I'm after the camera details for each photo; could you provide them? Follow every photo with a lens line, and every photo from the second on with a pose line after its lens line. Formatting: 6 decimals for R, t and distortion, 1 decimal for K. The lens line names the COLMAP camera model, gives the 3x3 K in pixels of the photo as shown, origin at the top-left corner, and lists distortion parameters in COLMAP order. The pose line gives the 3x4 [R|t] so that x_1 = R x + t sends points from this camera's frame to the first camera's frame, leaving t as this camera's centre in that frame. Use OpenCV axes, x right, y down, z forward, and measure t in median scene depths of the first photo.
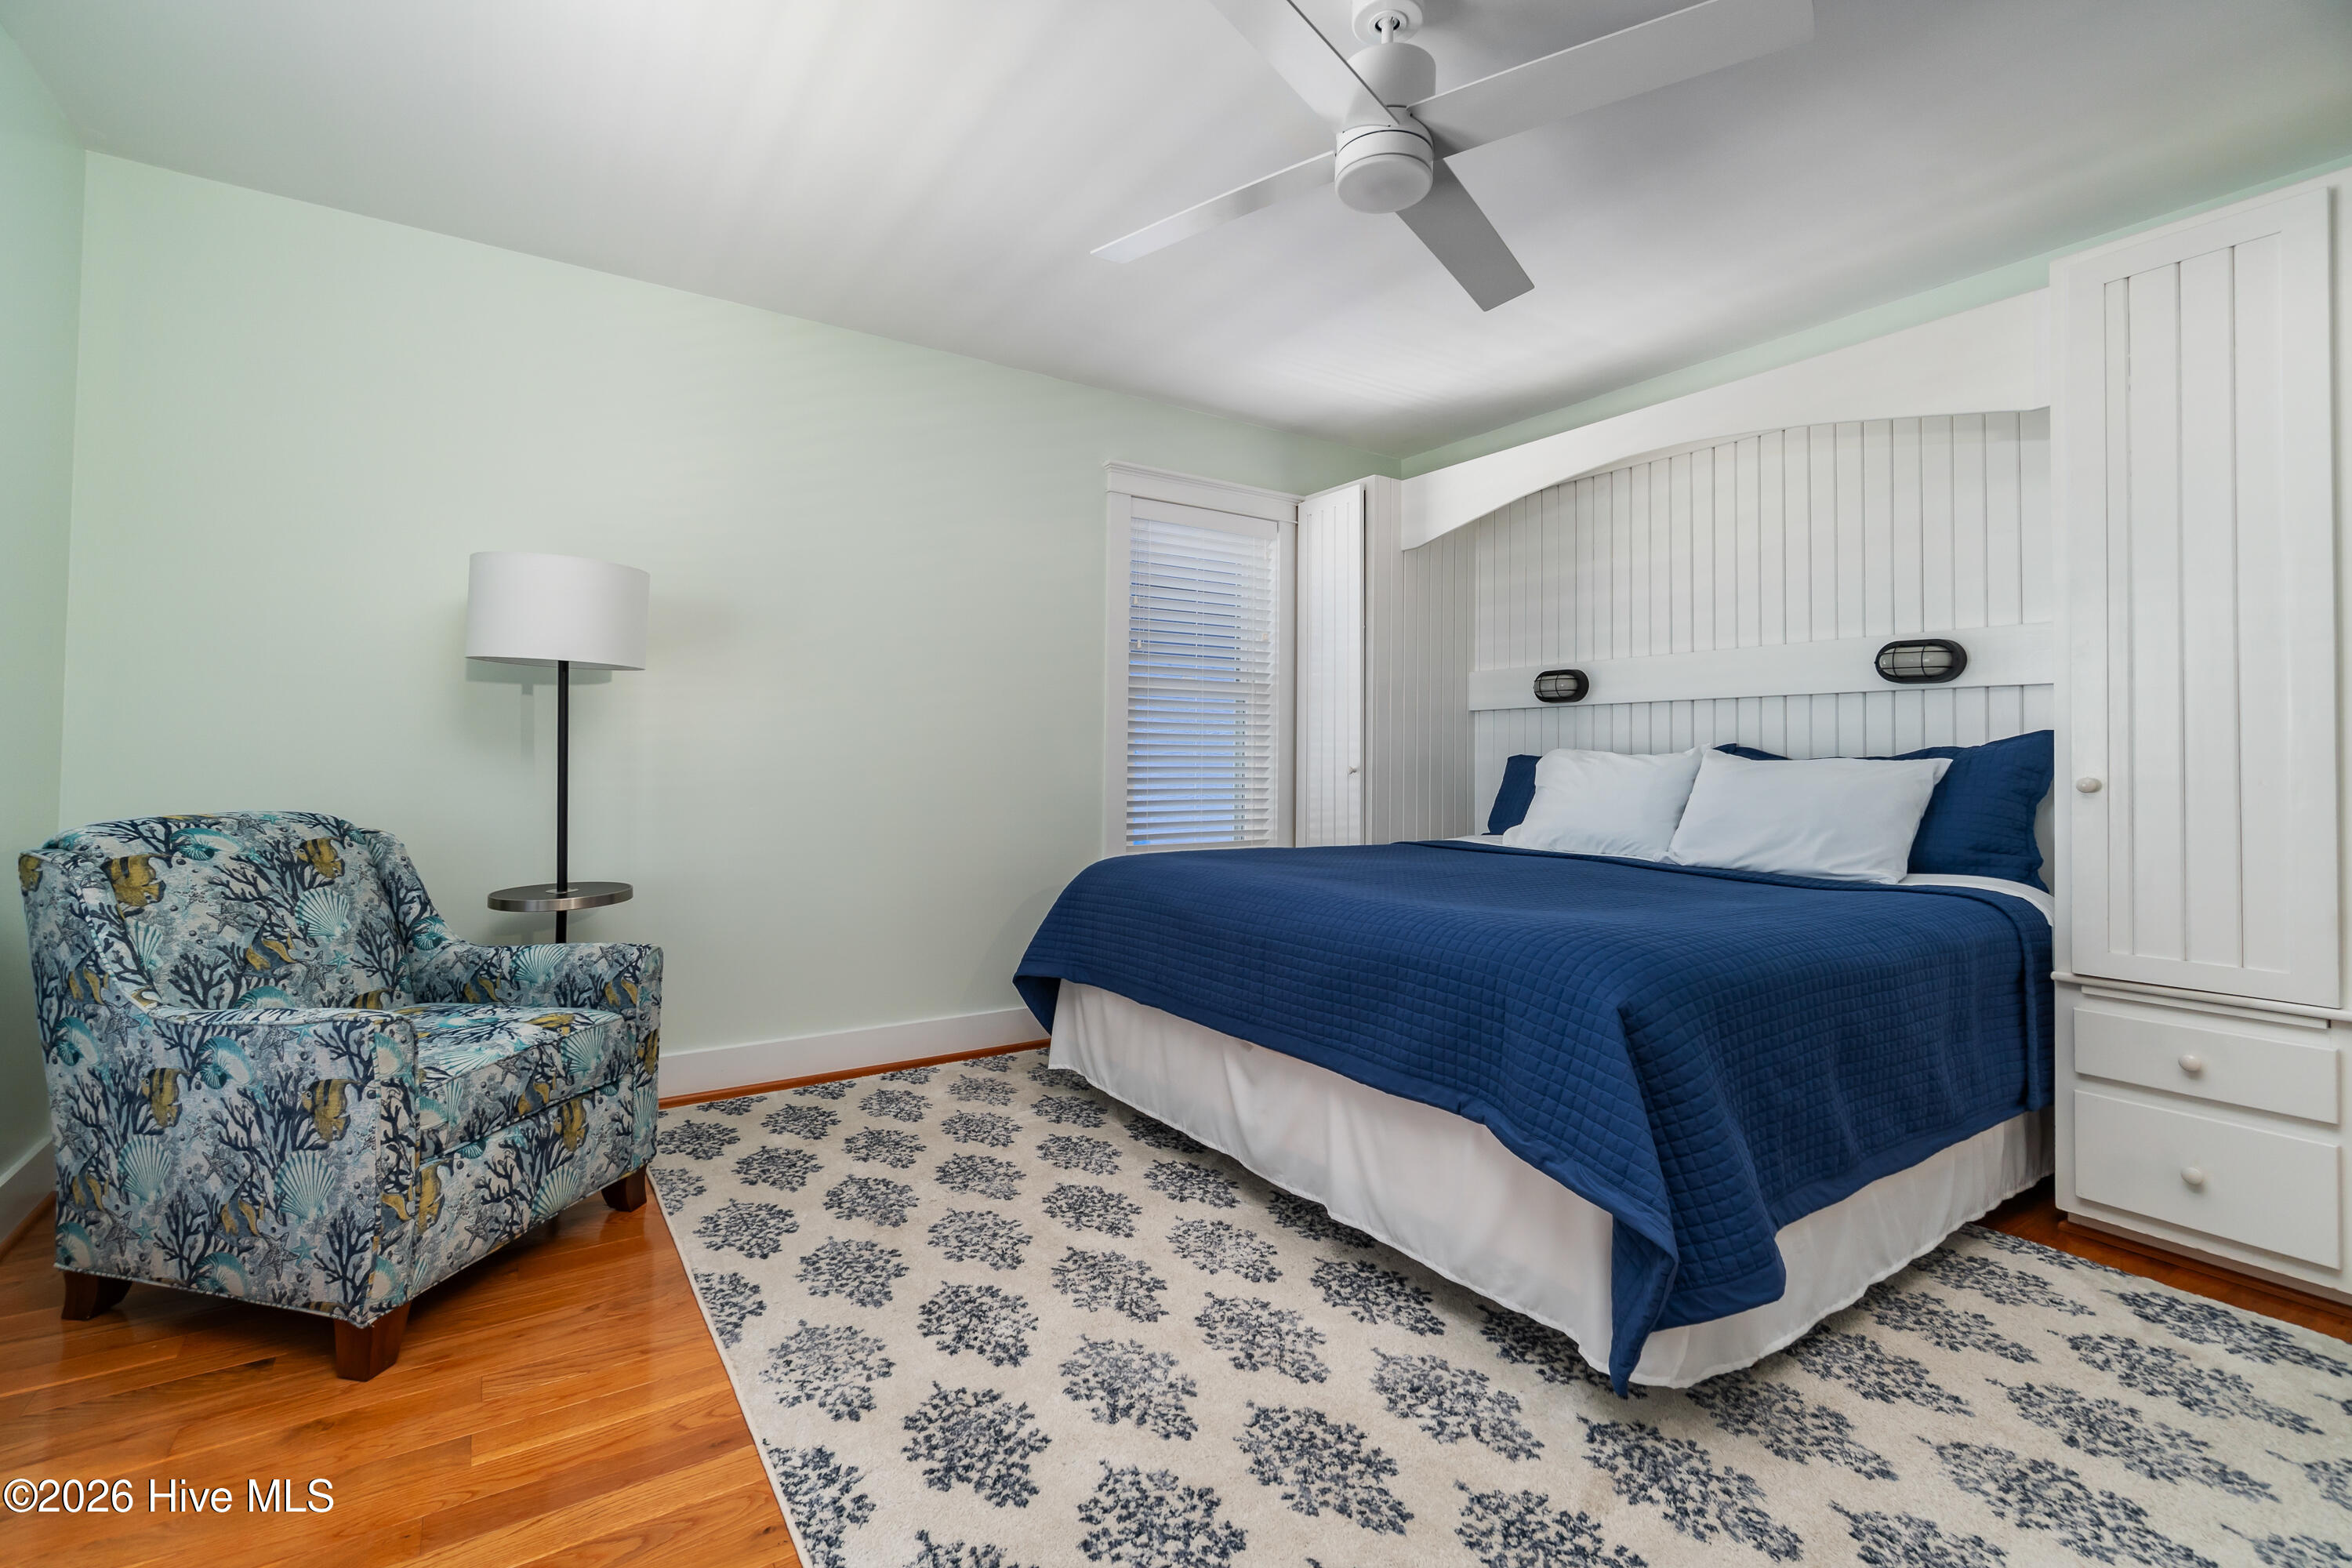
lens RADIAL K [[1009.3, 0, 1177.3], [0, 1009.3, 738.6], [0, 0, 1]] dist [-0.002465, -0.000491]
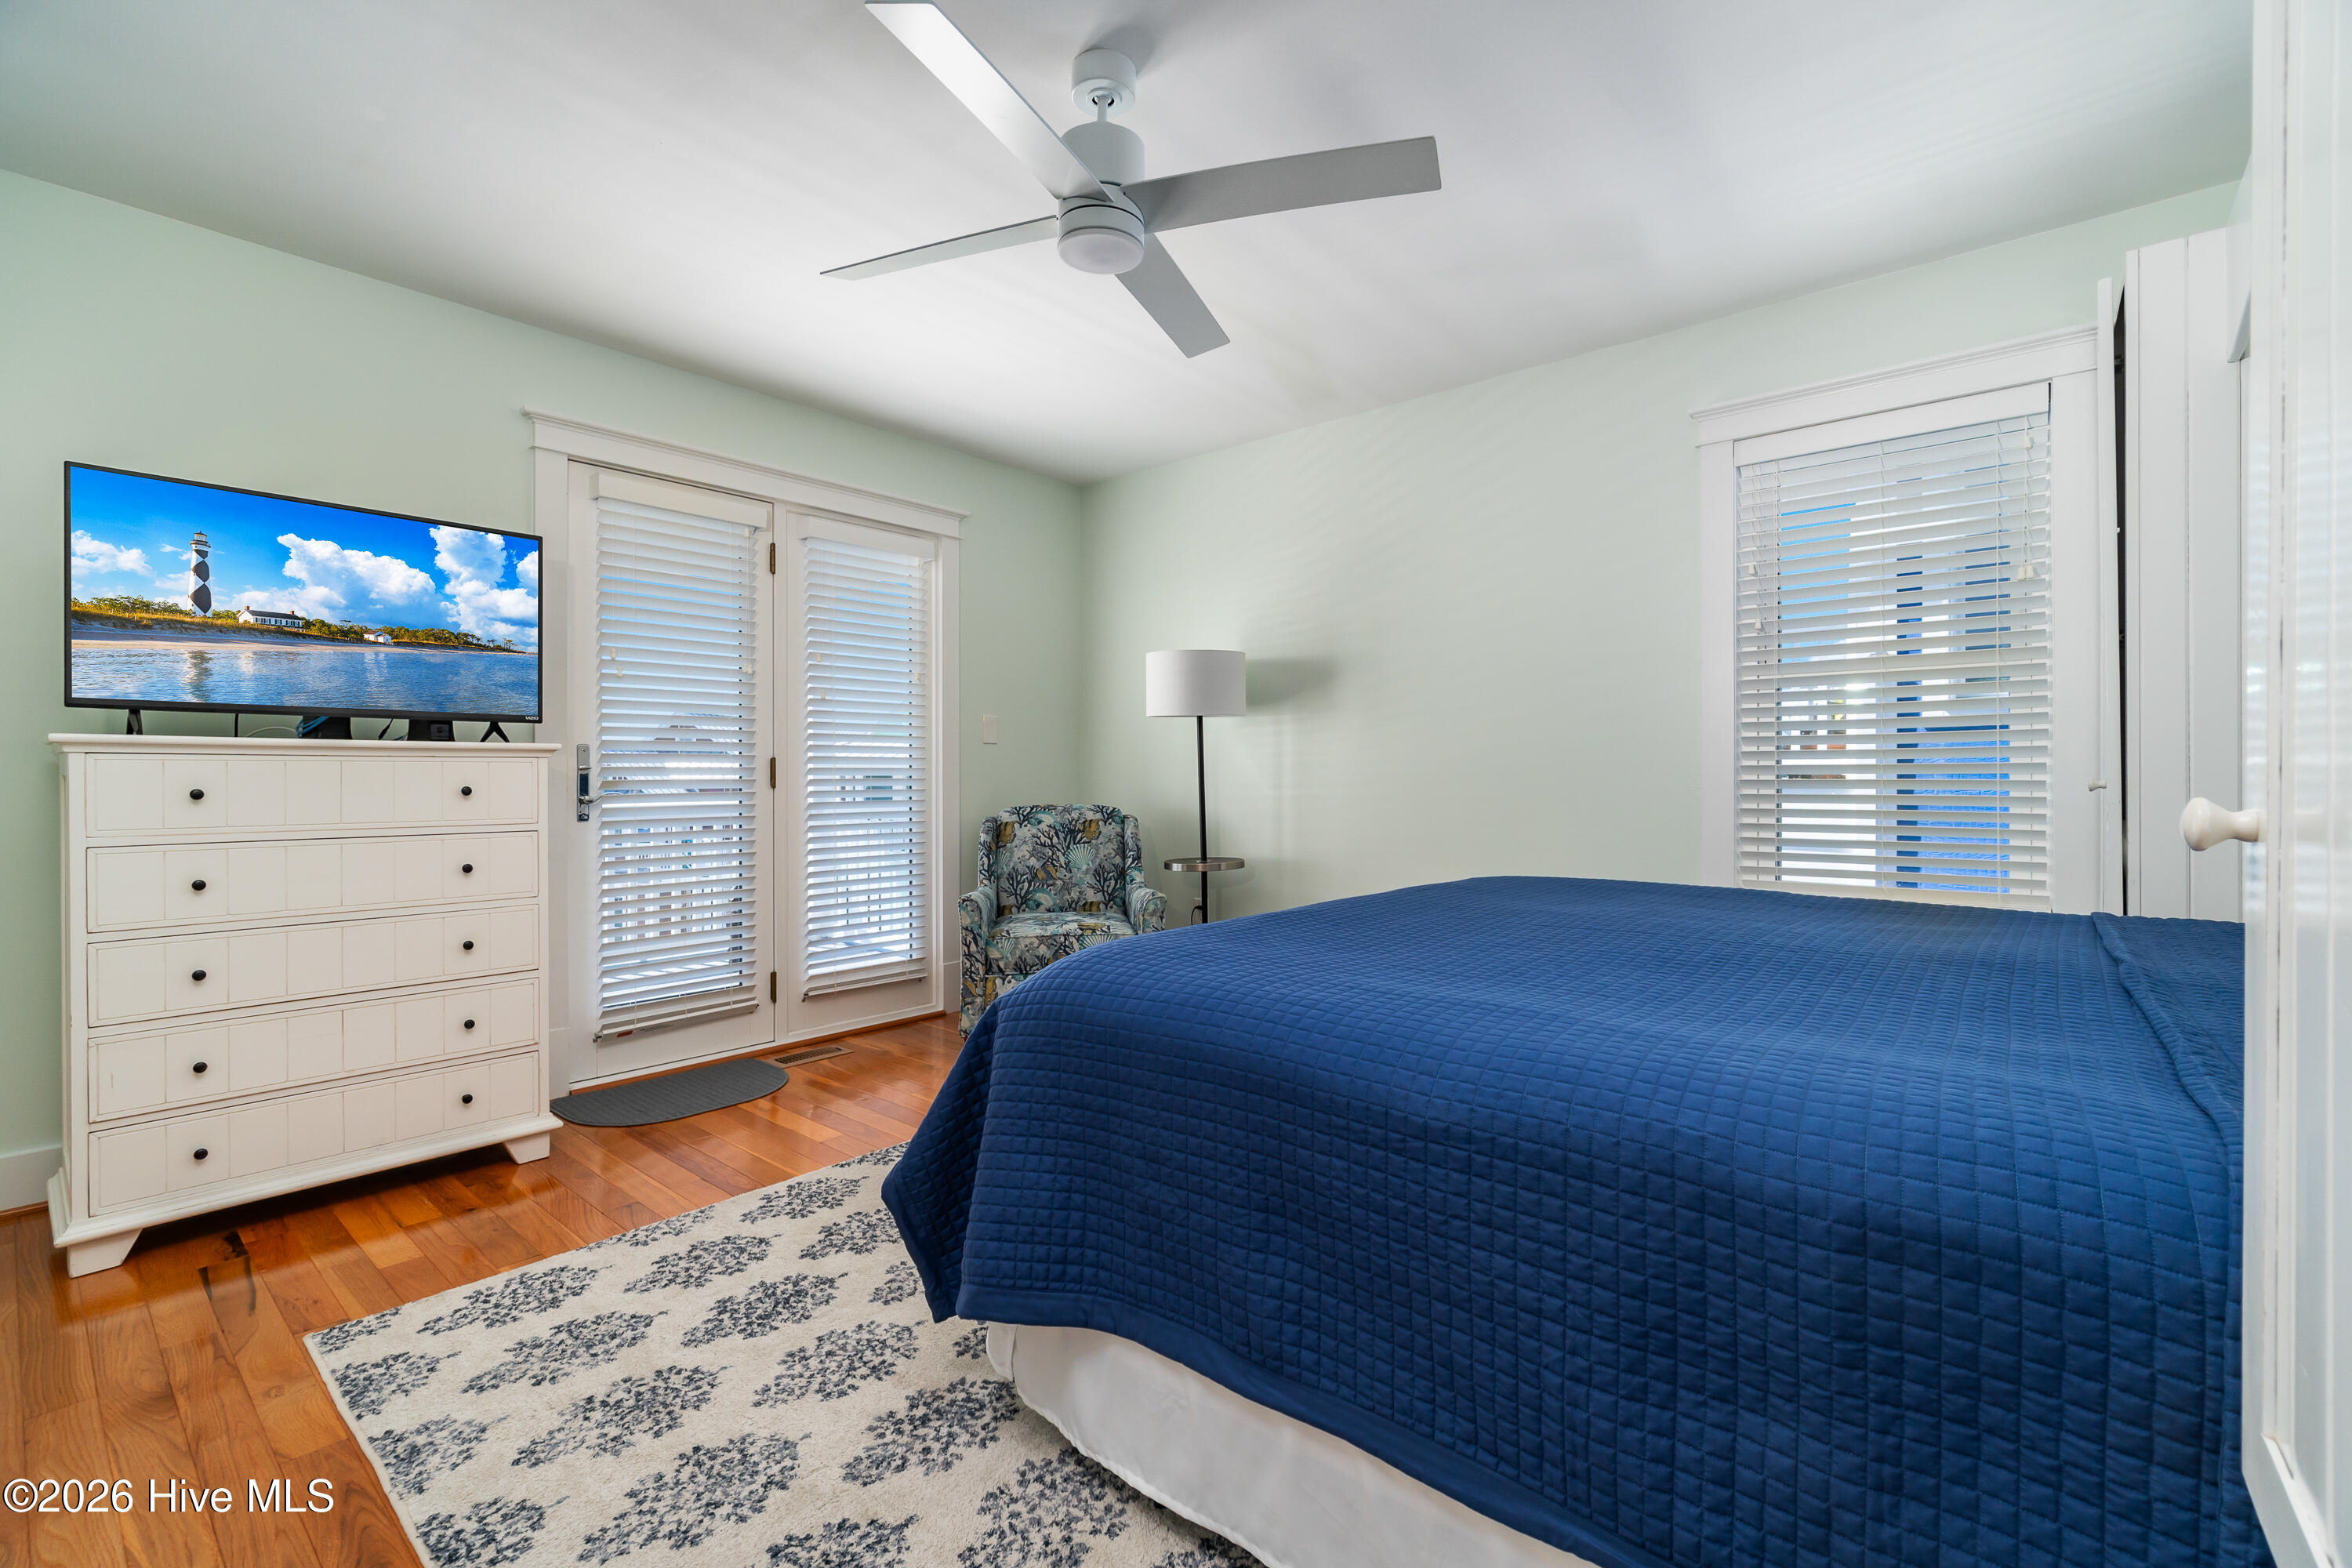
lens RADIAL K [[1013.9, 0, 1176.0], [0, 1013.9, 784.0], [0, 0, 1]] dist [-0.001355, 0.000032]
pose [[0.266123, -0.003798, -0.963931, 1.149587], [0.025682, 0.999665, 0.003151, 0.032998], [0.963597, -0.025594, 0.266132, 0.702470]]
